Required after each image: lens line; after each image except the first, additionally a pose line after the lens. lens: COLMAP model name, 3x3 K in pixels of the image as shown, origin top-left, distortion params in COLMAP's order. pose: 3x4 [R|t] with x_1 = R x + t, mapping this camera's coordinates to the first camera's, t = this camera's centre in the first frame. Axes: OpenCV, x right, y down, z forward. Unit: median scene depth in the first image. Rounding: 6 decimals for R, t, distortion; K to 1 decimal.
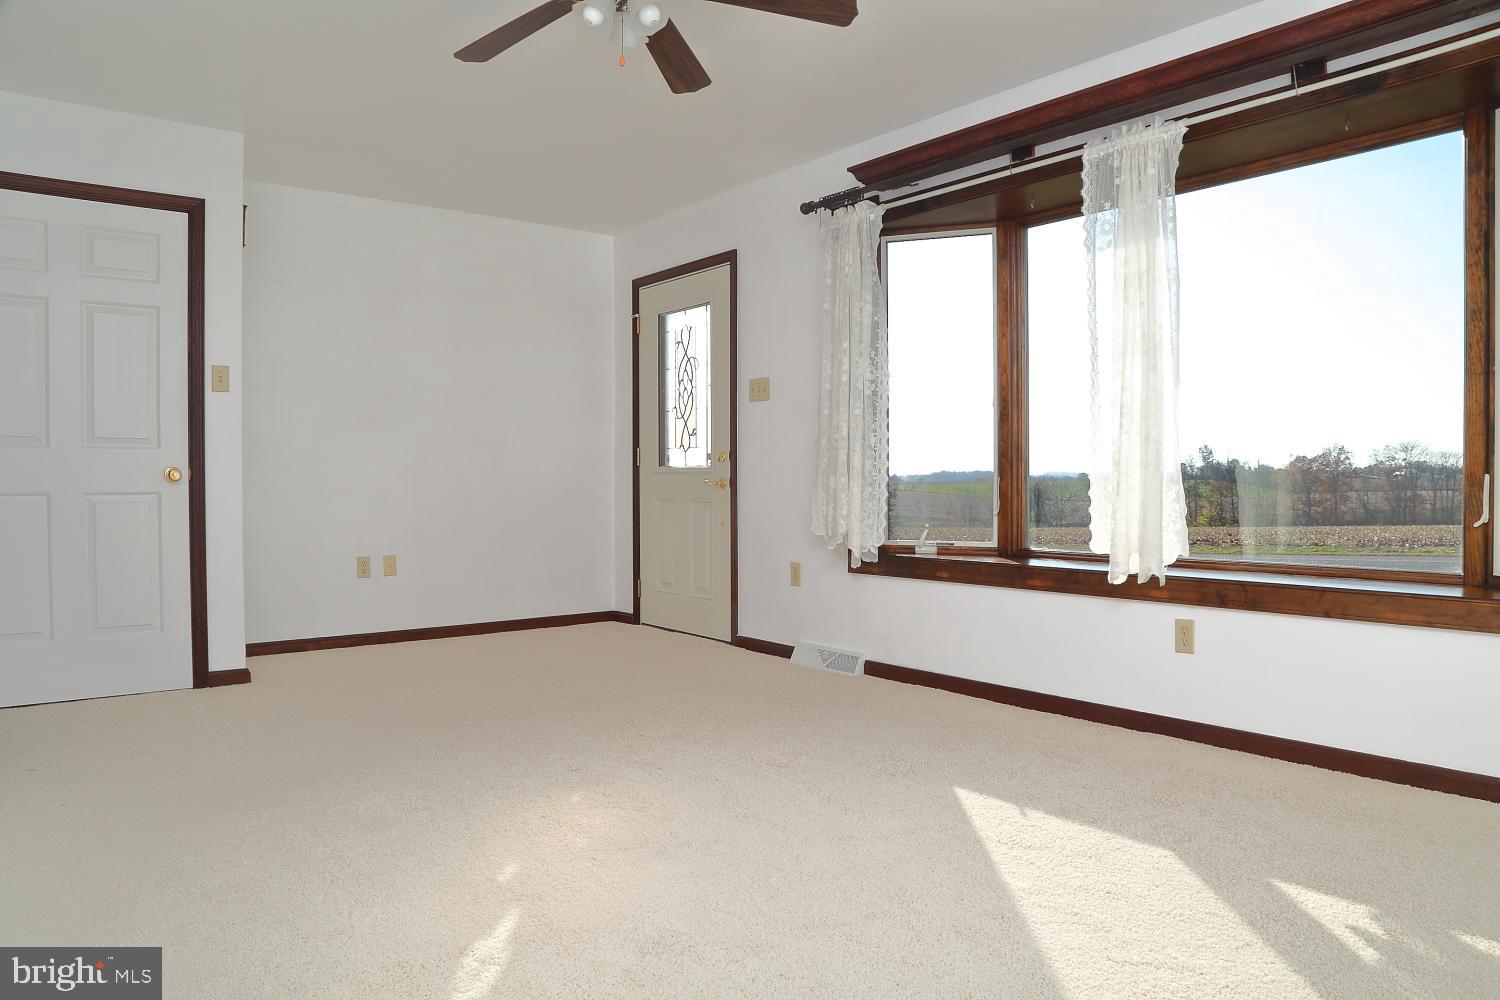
lens RADIAL K [[1018.8, 0, 755.3], [0, 1018.8, 508.4], [0, 0, 1]] dist [-0.130937, 0.073659]
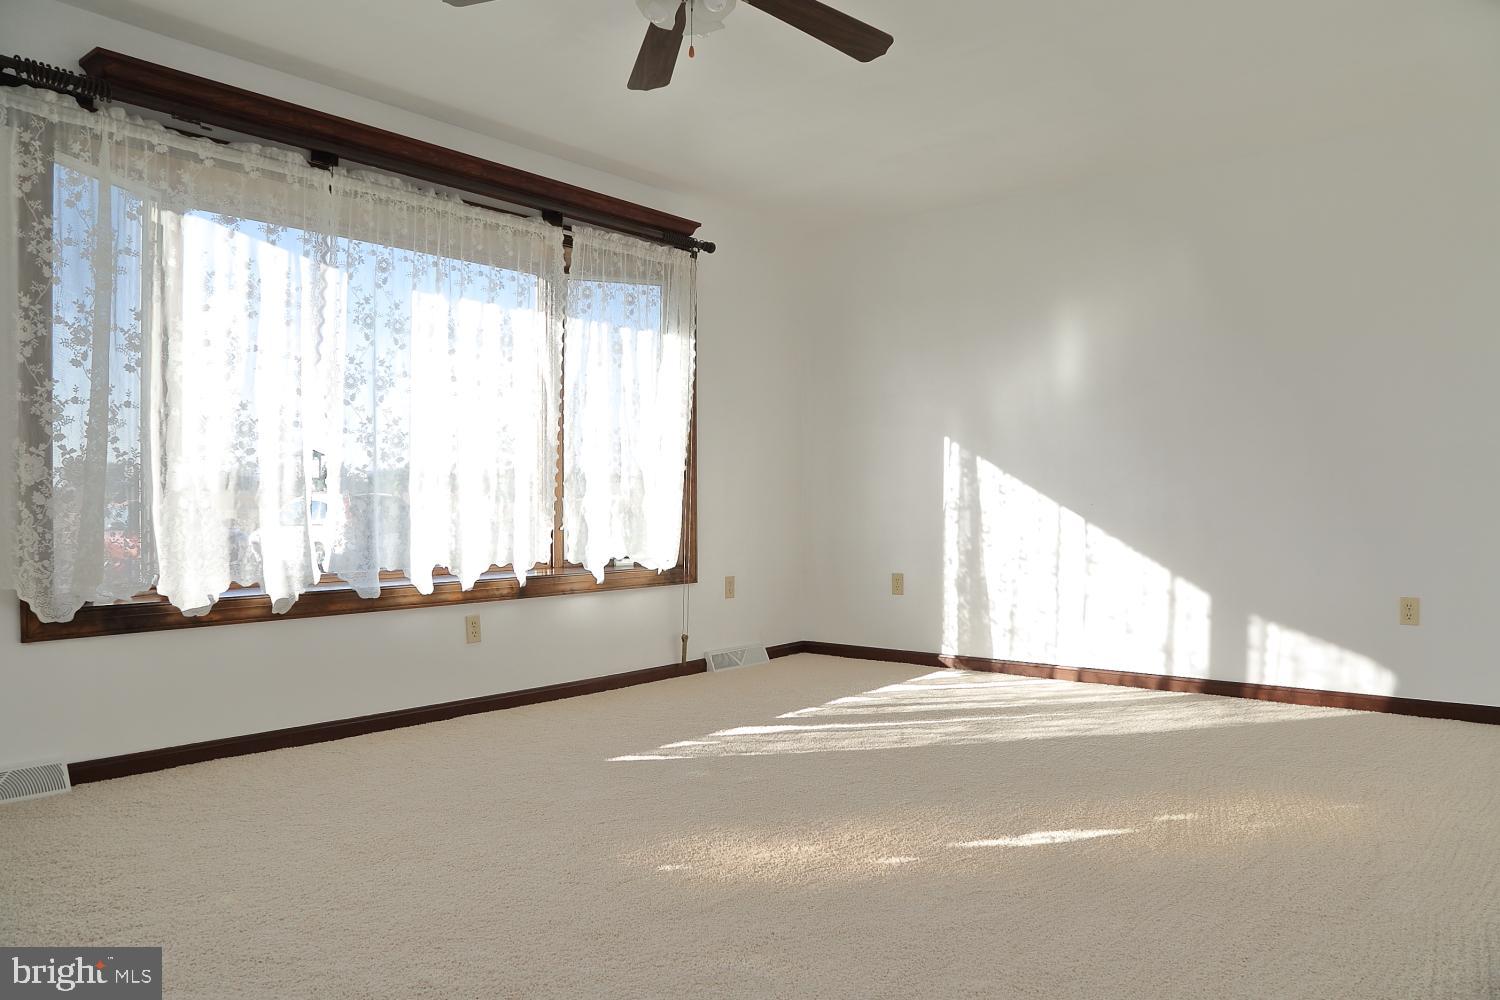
lens RADIAL K [[1018.8, 0, 755.3], [0, 1018.8, 508.4], [0, 0, 1]] dist [-0.130937, 0.073659]
pose [[-0.218809, 0.010092, 0.975716, -0.821629], [0.044910, 0.998991, -0.000261, -0.001196], [-0.974734, 0.043762, -0.219042, 0.903850]]
